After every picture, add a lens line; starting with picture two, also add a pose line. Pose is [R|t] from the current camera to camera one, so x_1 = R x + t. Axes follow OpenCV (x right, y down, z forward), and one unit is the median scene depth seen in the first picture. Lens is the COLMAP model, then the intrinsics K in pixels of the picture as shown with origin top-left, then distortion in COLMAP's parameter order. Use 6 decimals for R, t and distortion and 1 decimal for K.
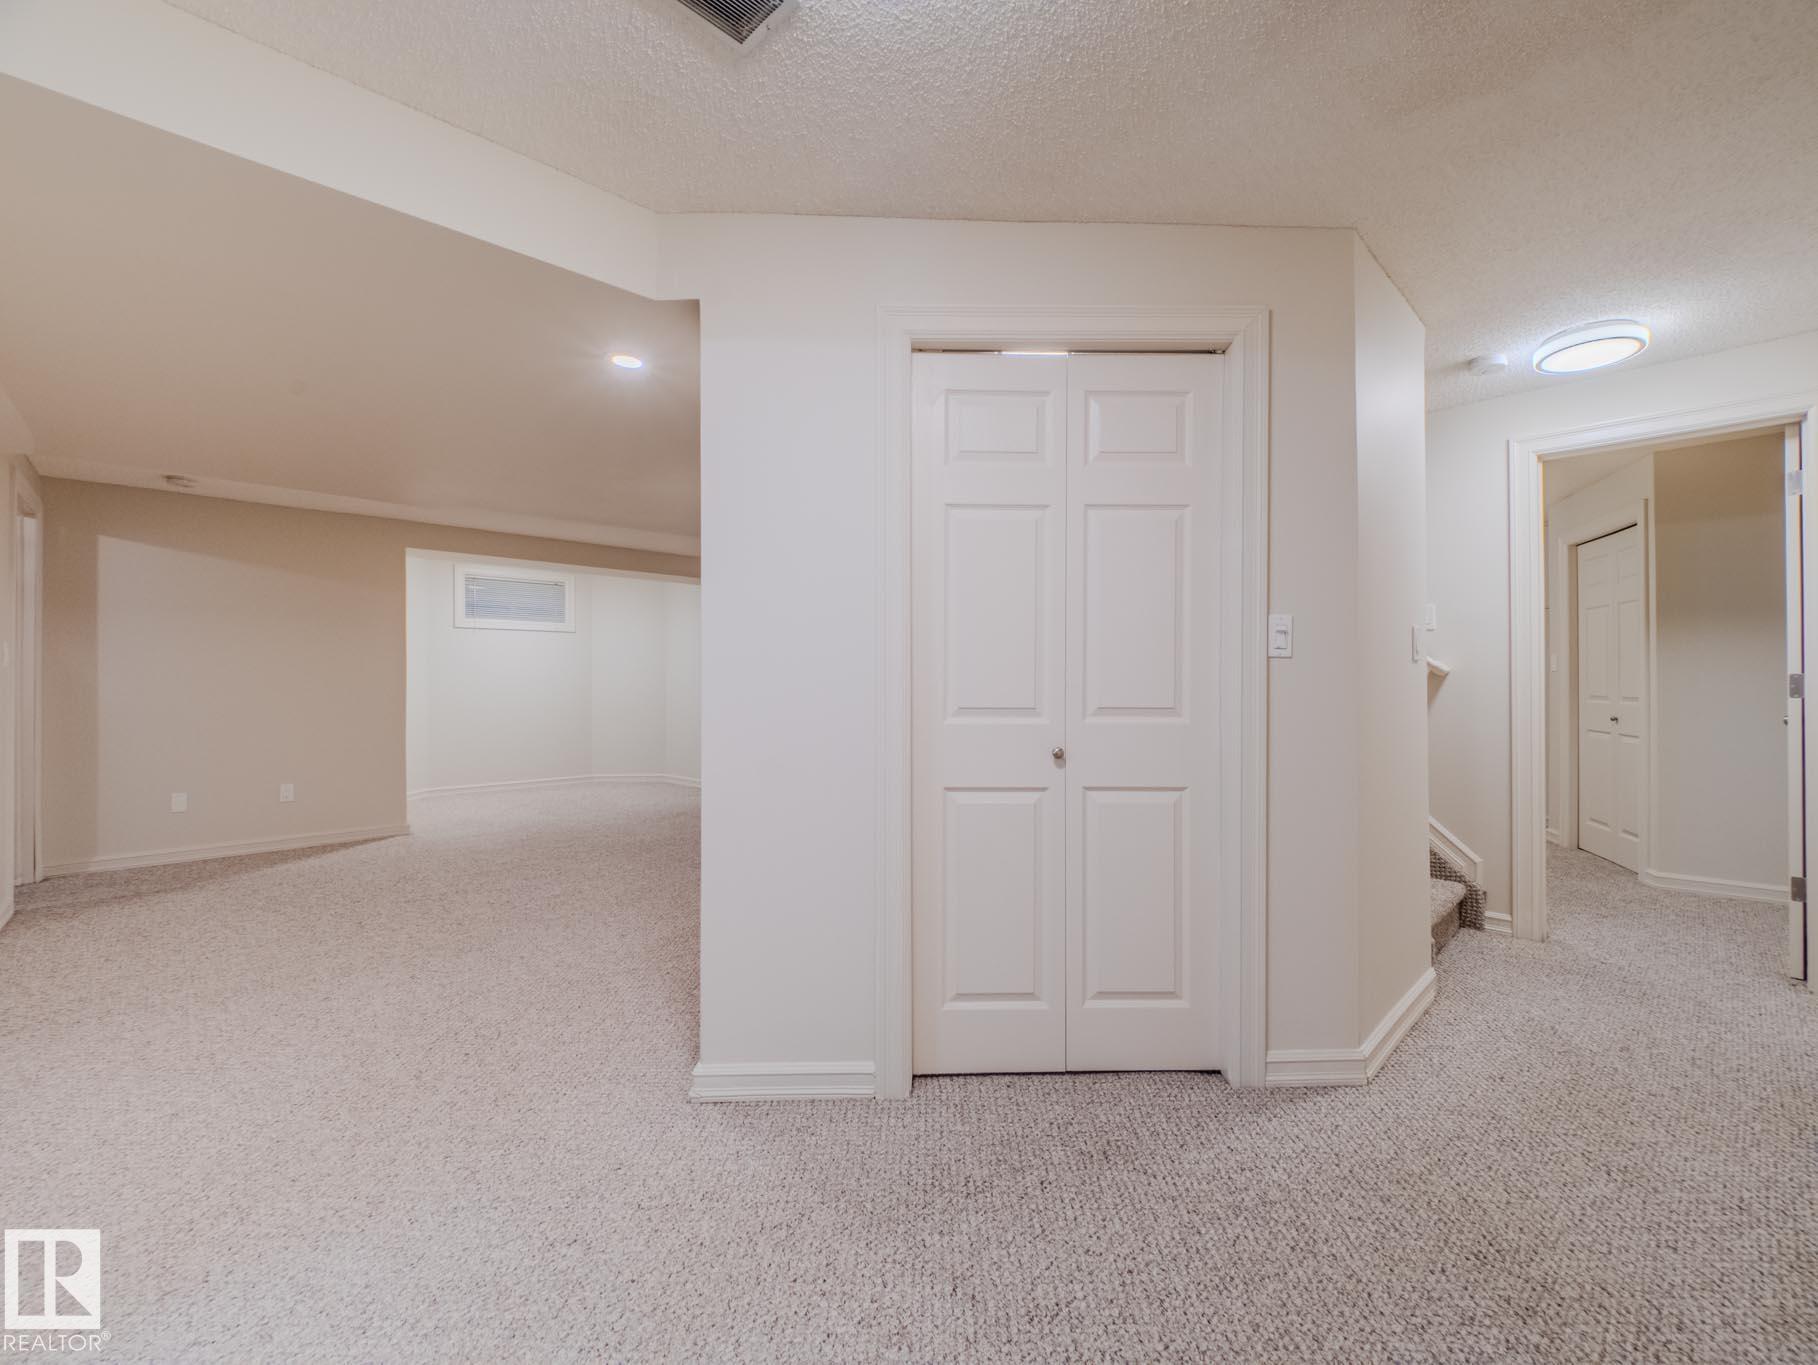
lens RADIAL K [[739.3, 0, 910.7], [0, 739.3, 672.8], [0, 0, 1]] dist [-0.027278, 0.005762]
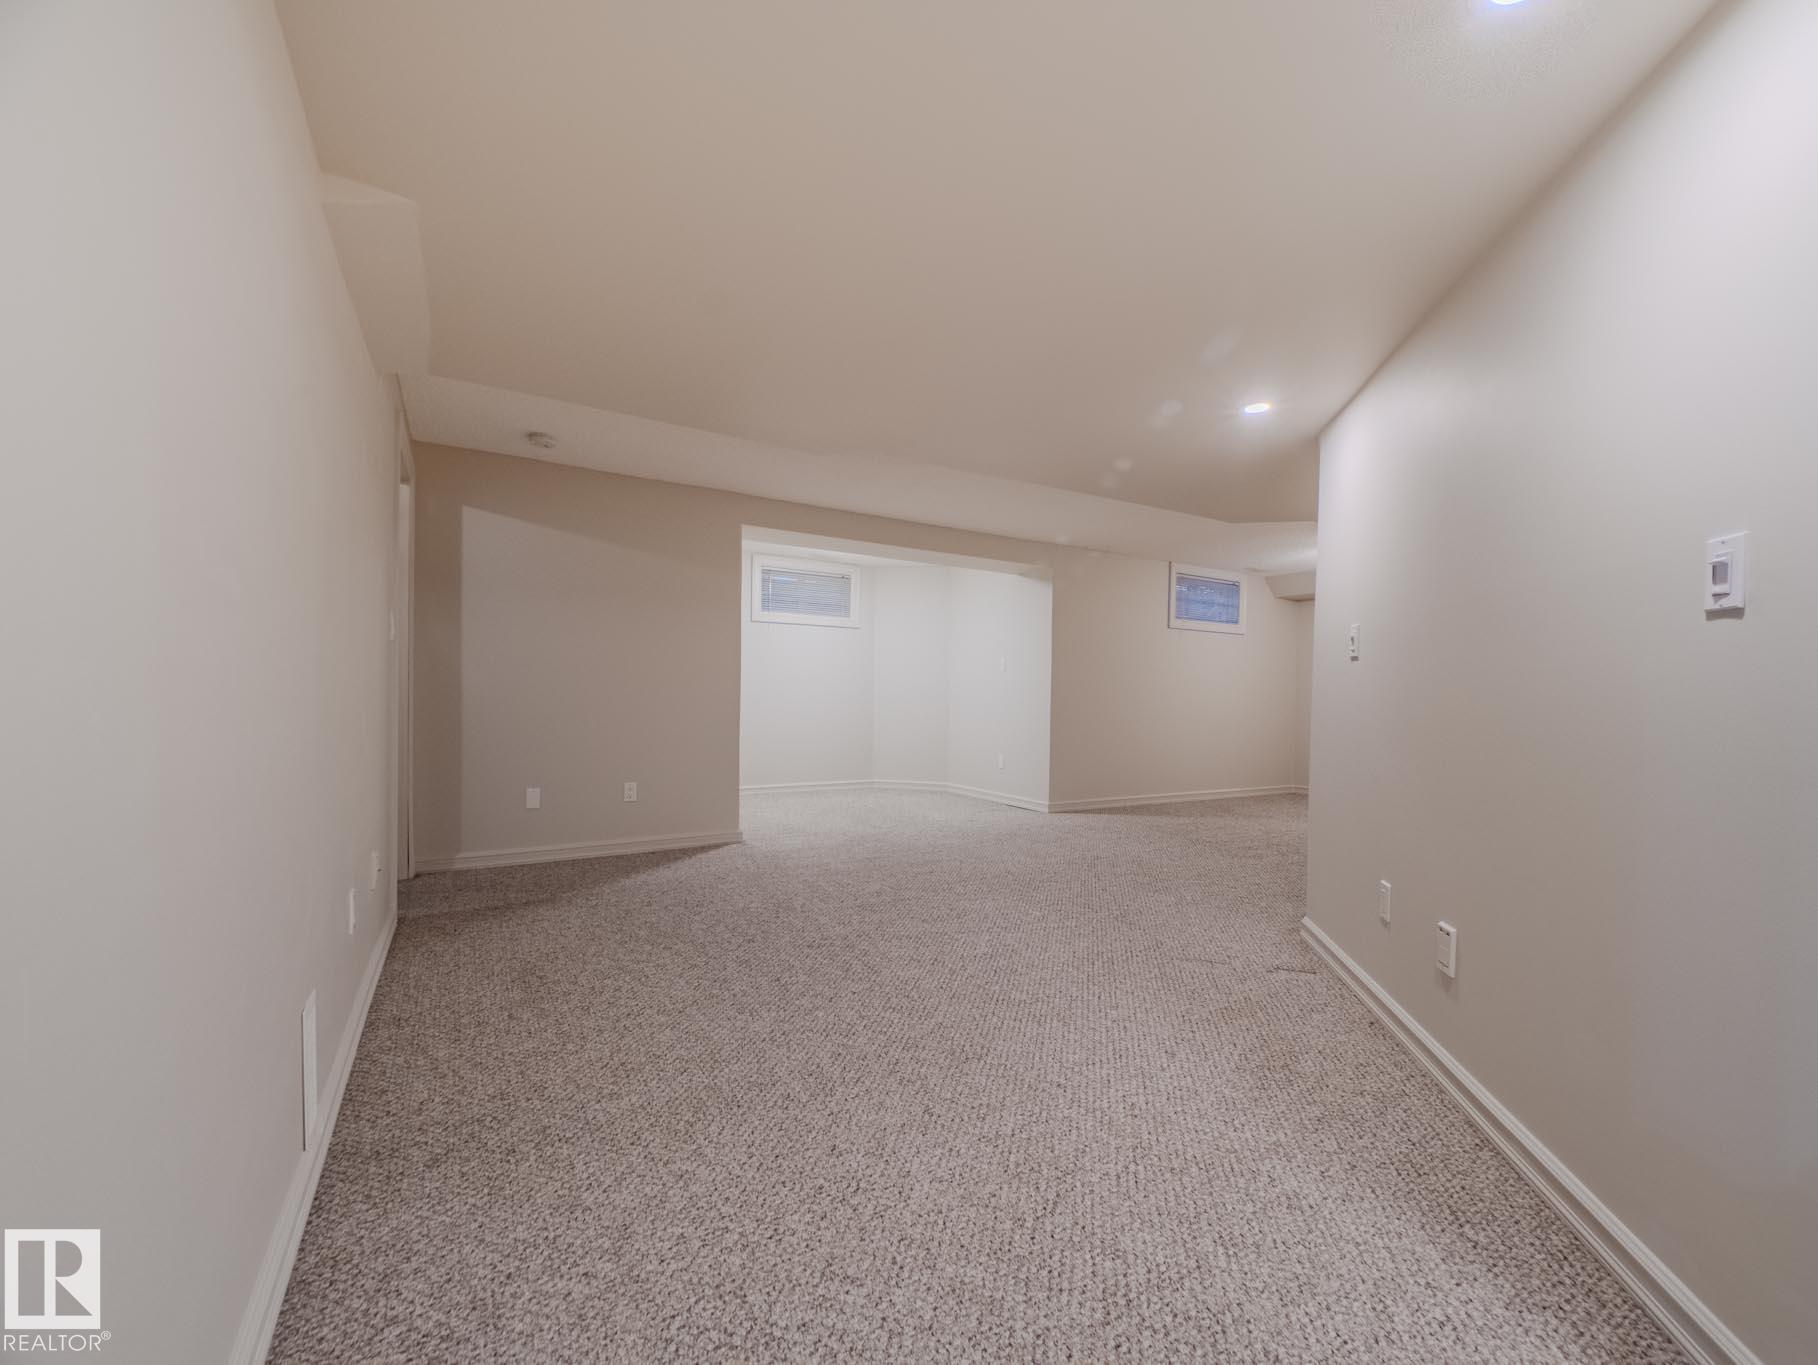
lens RADIAL K [[730.5, 0, 927.8], [0, 730.5, 700.5], [0, 0, 1]] dist [-0.000129, -0.004822]
pose [[0.972621, 0.026983, -0.230824, -0.328837], [-0.021103, 0.999388, 0.027904, 0.019680], [0.231436, -0.022269, 0.972595, 0.225468]]
